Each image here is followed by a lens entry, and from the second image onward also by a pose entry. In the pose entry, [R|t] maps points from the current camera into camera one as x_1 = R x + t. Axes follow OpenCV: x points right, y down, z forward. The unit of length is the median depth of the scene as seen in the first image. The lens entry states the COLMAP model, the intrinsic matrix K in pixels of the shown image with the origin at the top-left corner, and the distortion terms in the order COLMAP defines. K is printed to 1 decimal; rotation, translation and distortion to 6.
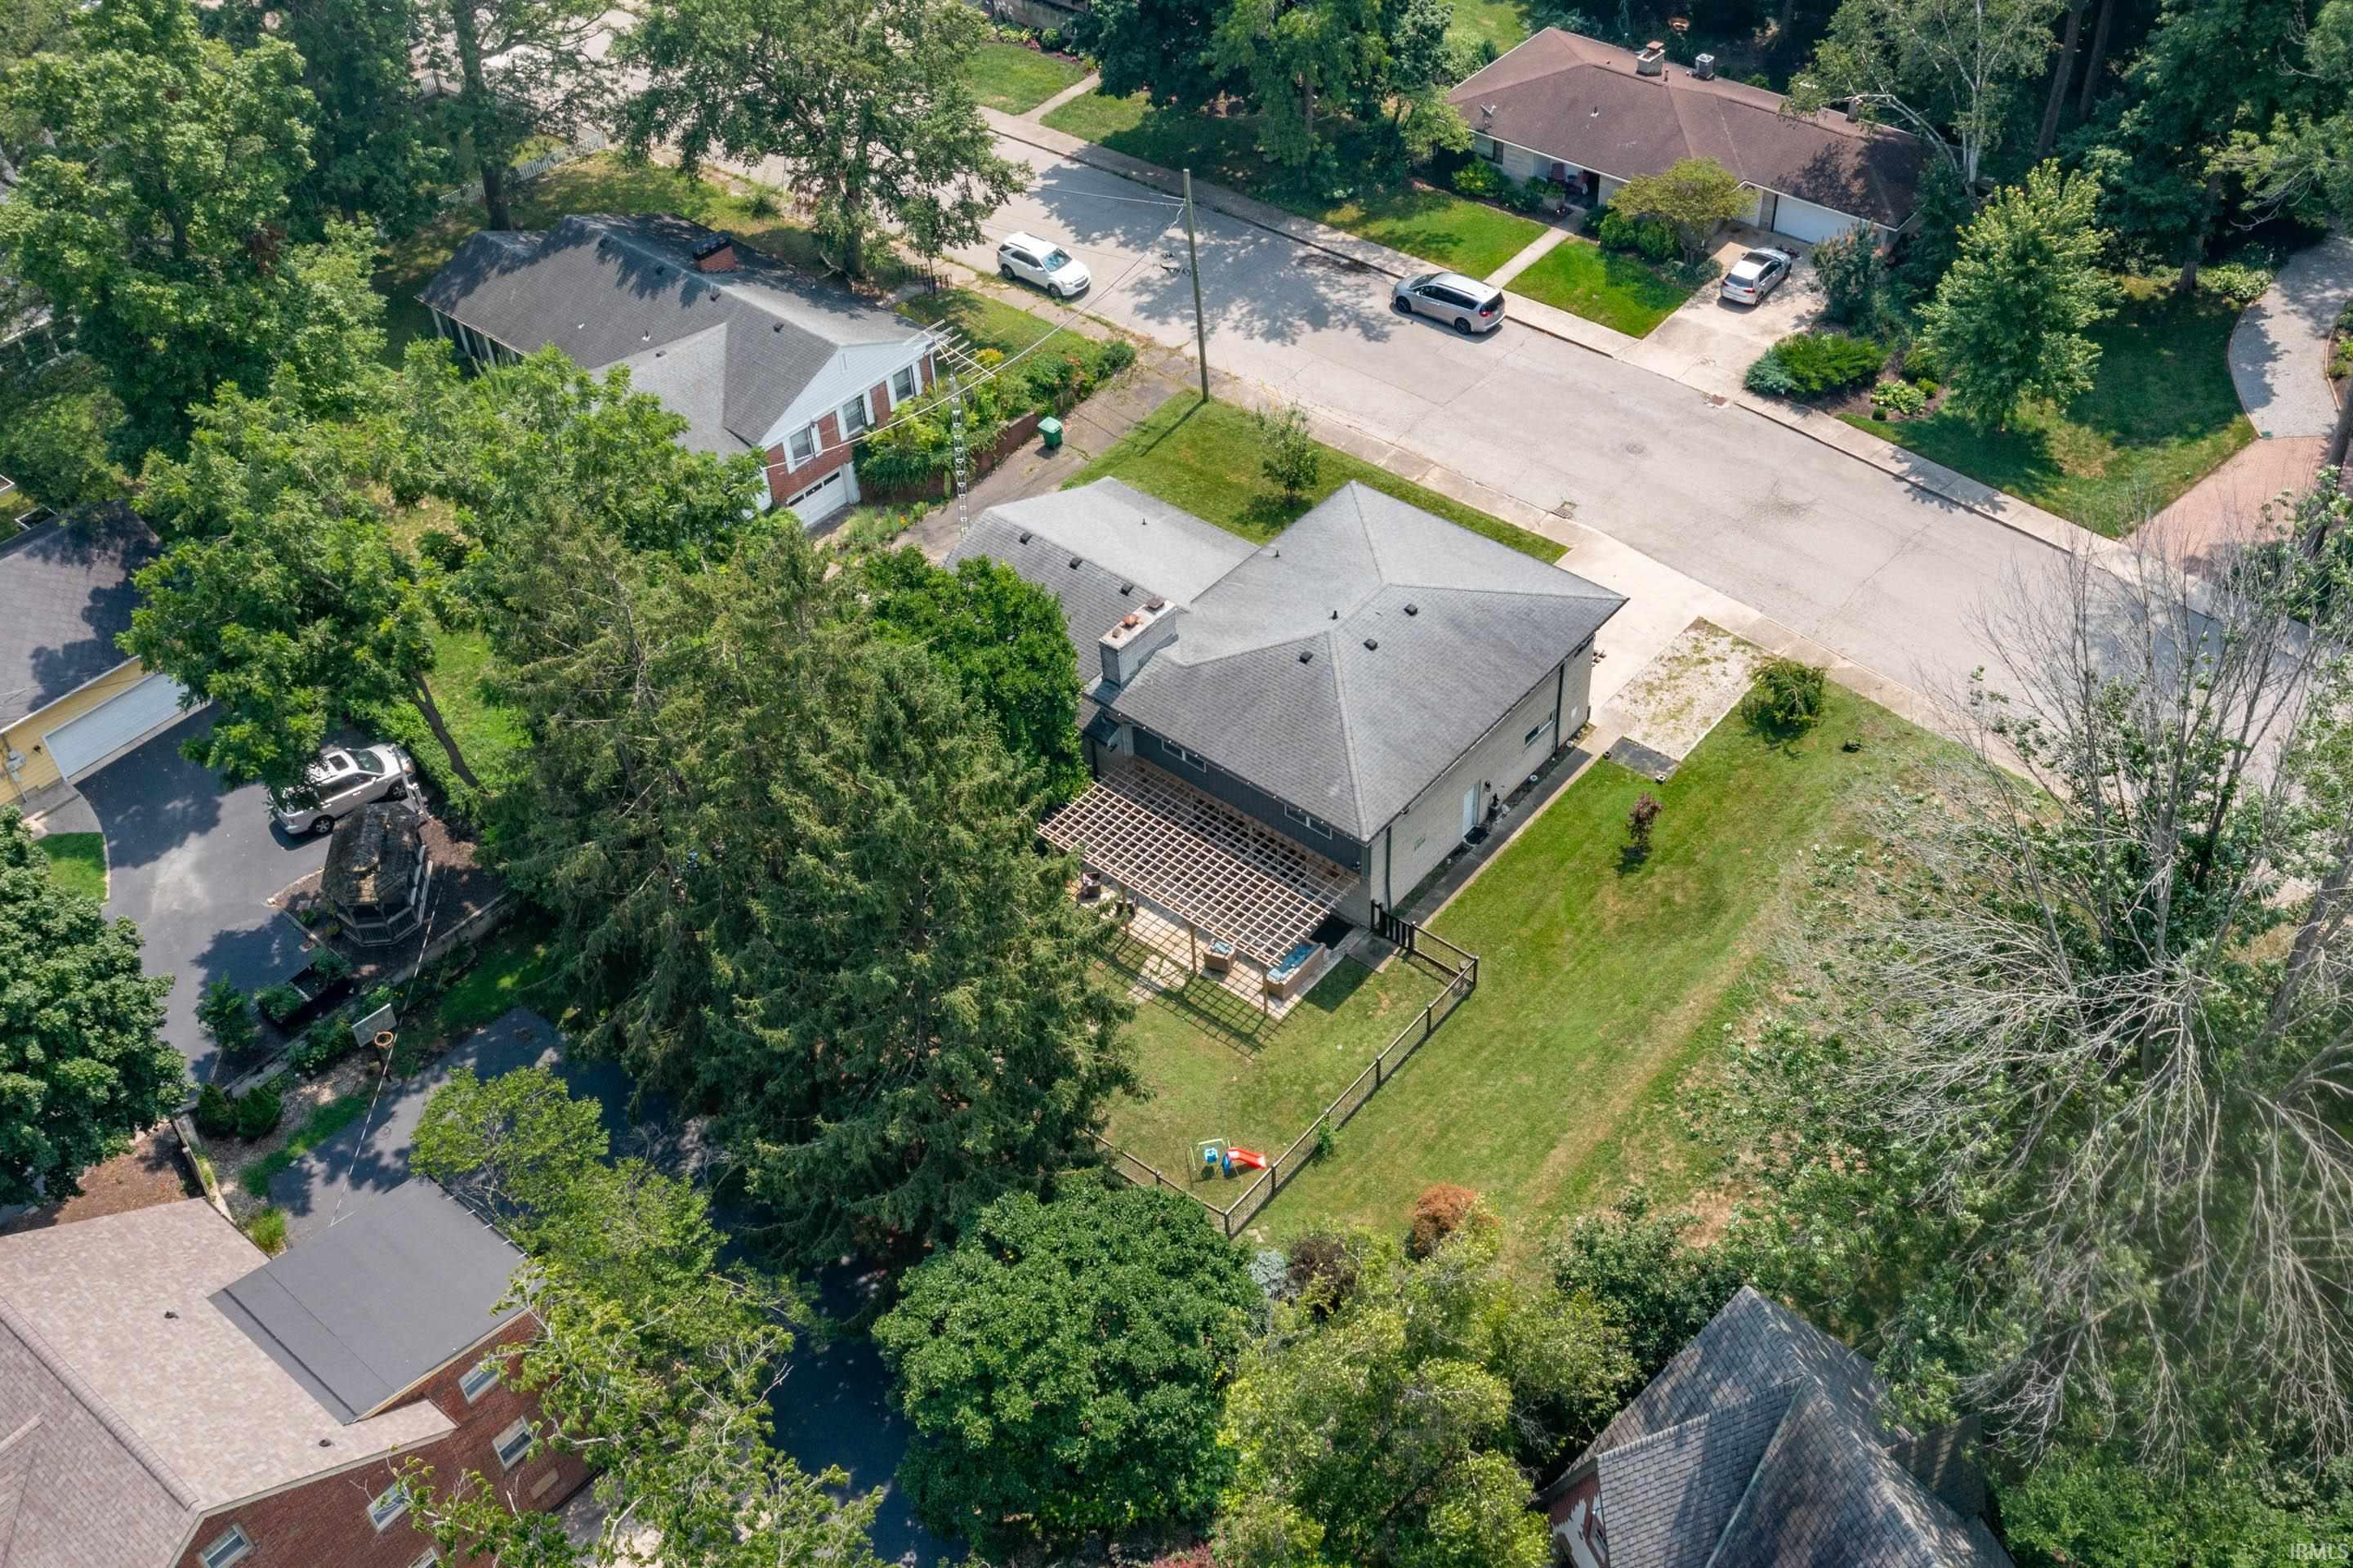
lens RADIAL K [[2188.1, 0, 1171.4], [0, 2188.1, 761.4], [0, 0, 1]] dist [0.000811, -0.012146]
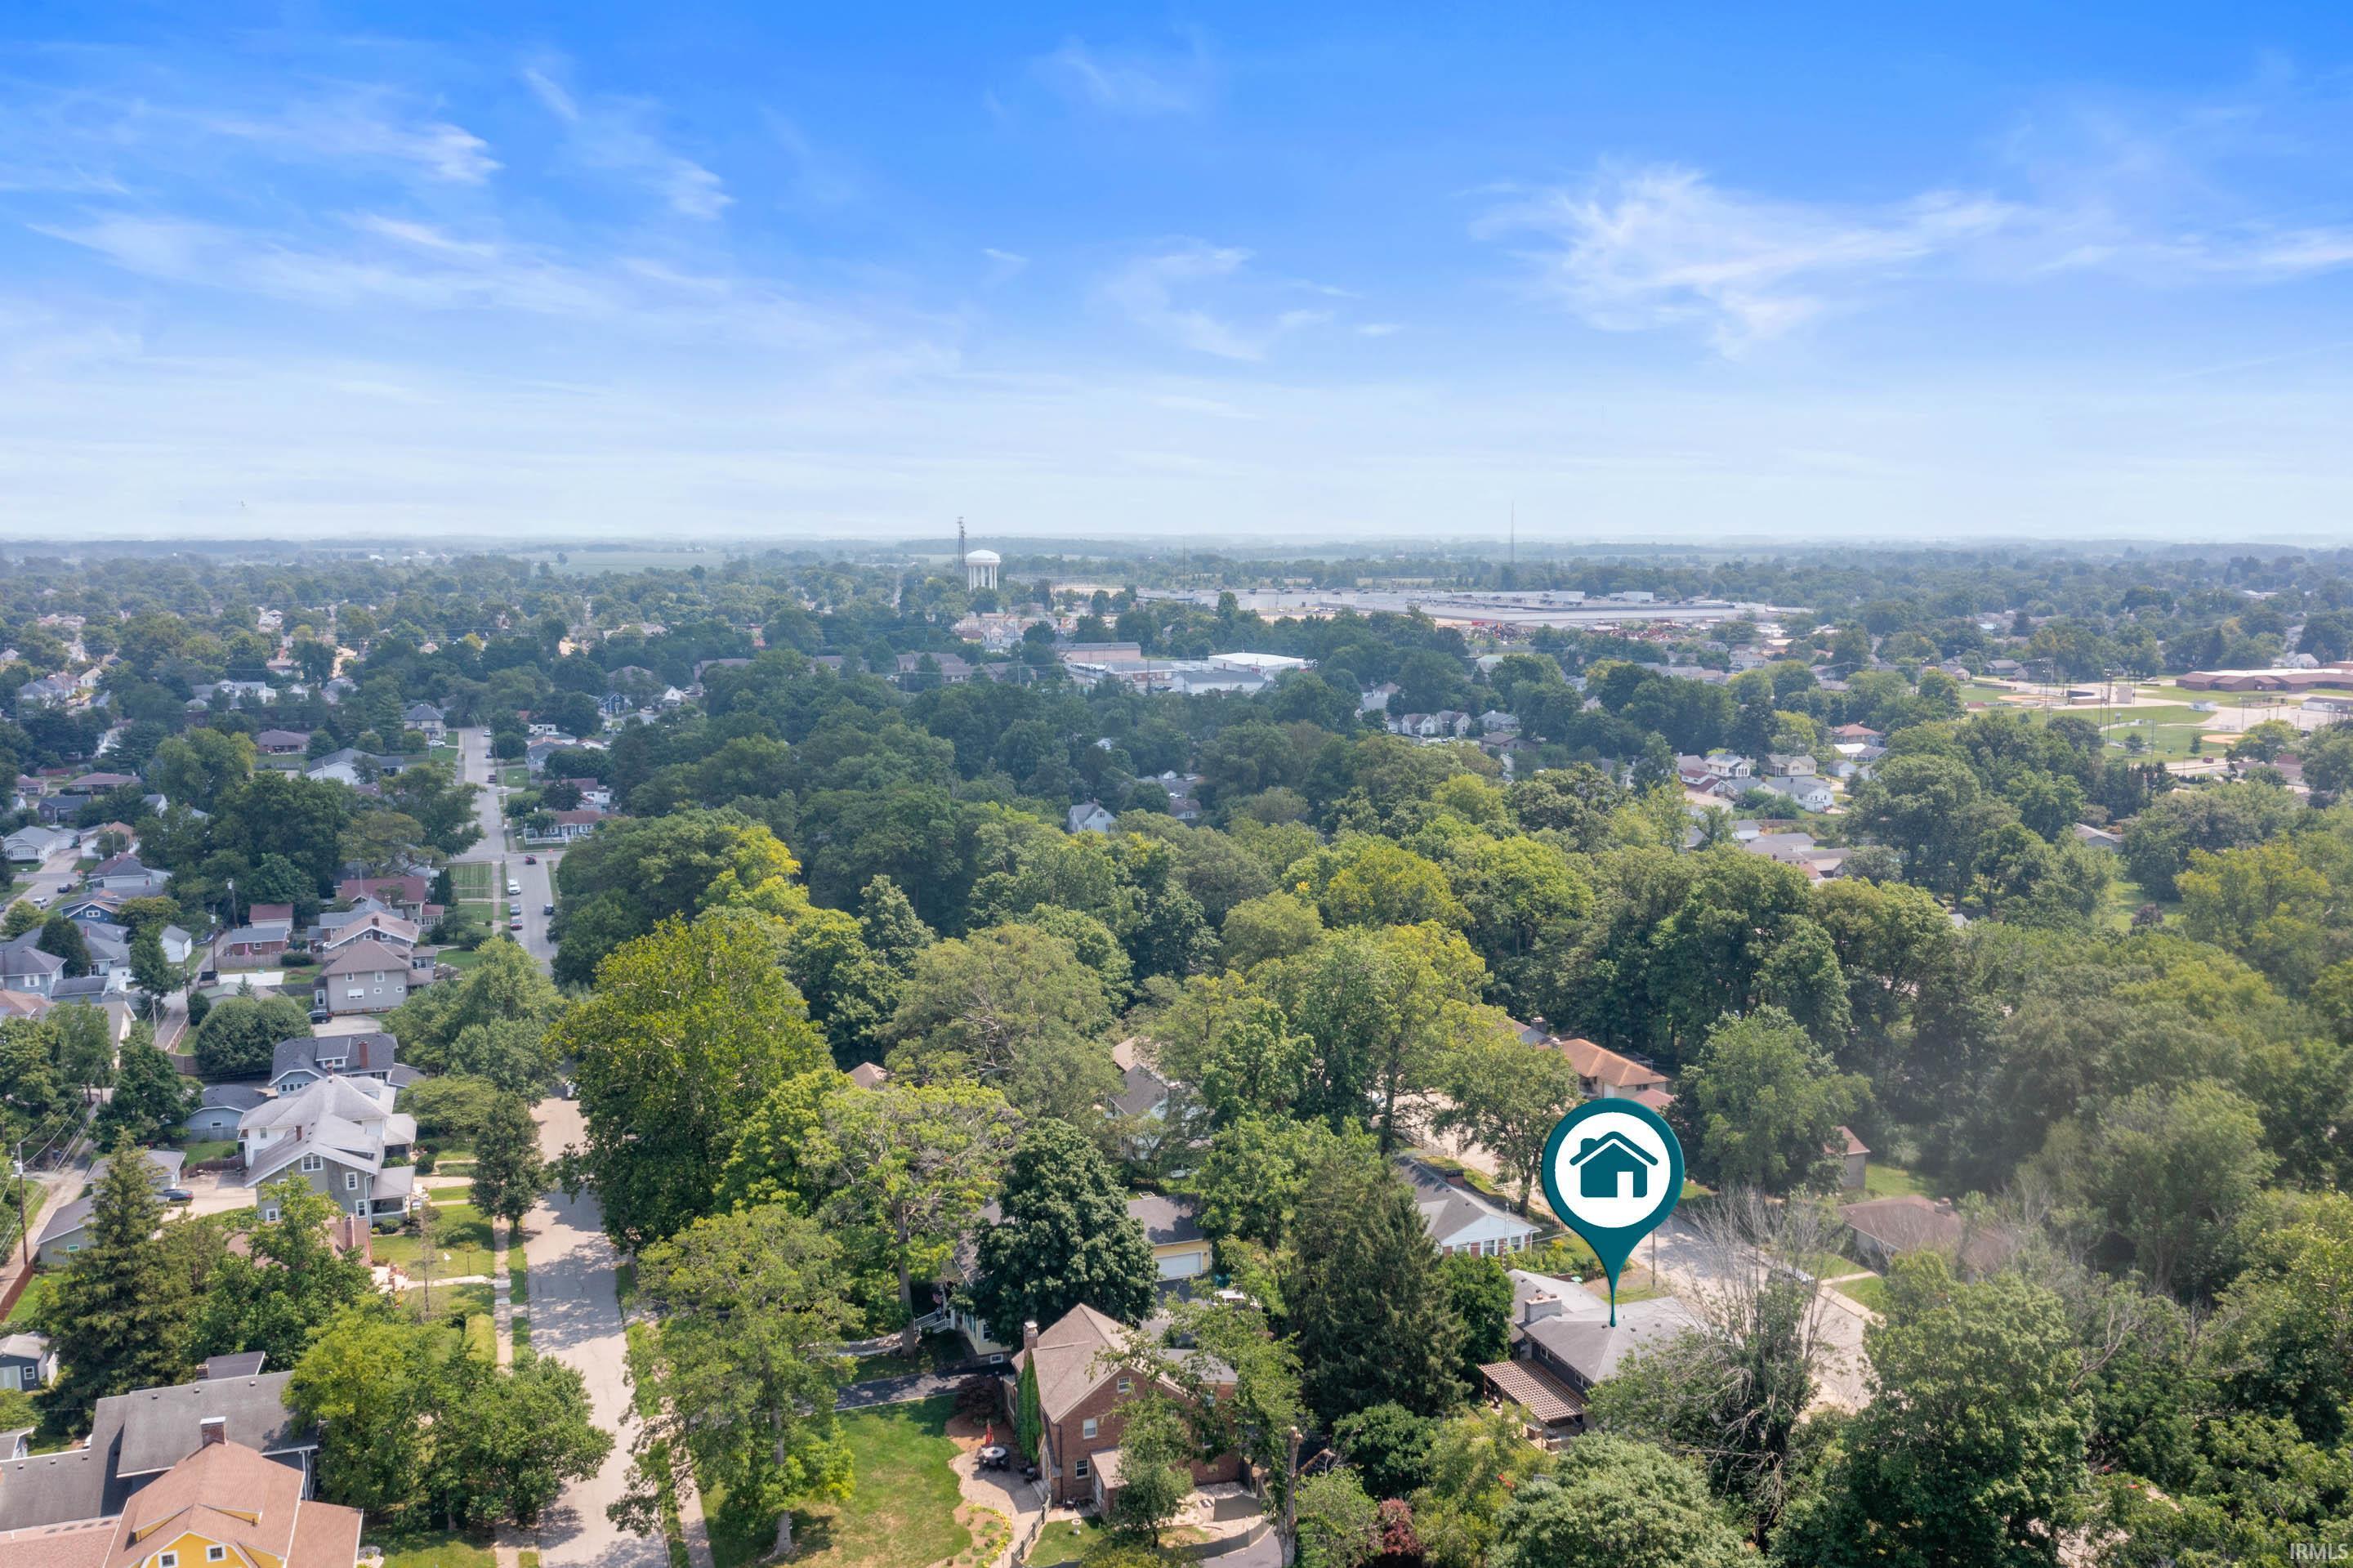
lens RADIAL K [[2188.1, 0, 1171.4], [0, 2188.1, 761.4], [0, 0, 1]] dist [0.000811, -0.012146]
pose [[0.861322, 0.090175, -0.499994, 0.784021], [-0.368417, 0.788520, -0.492448, 0.810772], [0.349848, 0.608362, 0.712391, -1.240261]]
